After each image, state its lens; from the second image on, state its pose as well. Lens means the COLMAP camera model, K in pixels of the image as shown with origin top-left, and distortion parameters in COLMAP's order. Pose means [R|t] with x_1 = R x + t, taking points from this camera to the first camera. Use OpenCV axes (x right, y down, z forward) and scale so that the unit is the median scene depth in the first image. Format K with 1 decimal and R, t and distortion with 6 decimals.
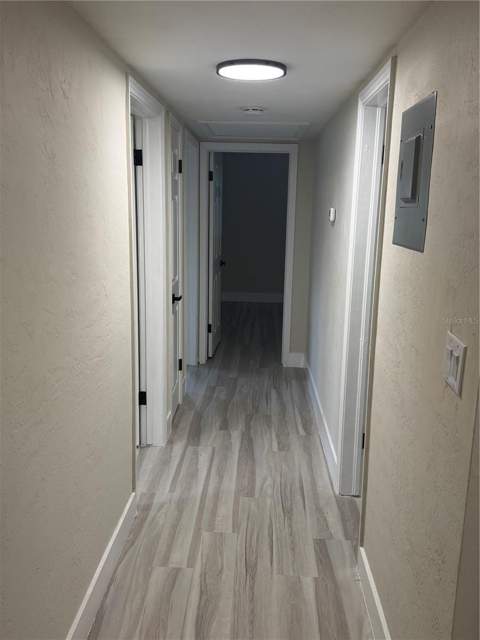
lens RADIAL K [[584.0, 0, 239.7], [0, 584.0, 320.4], [0, 0, 1]] dist [0.116183, -0.004520]
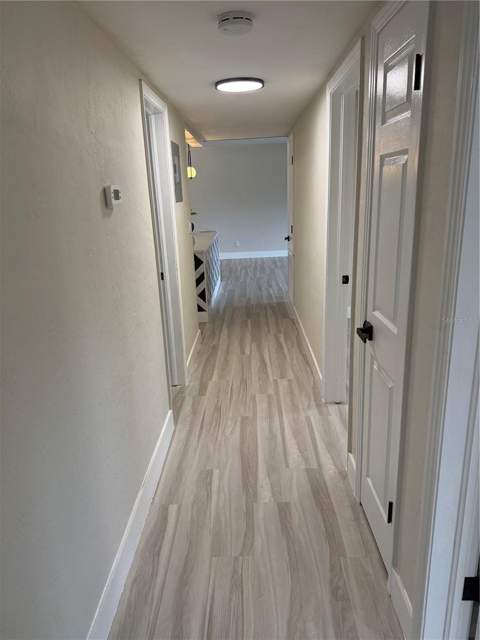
lens RADIAL K [[450.4, 0, 239.7], [0, 450.4, 320.2], [0, 0, 1]] dist [0.008497, 0.000497]
pose [[-0.999530, 0.029403, -0.008681, 0.029510], [0.022194, 0.889322, 0.456743, -0.323324], [0.021149, 0.456335, -0.889557, 1.719331]]
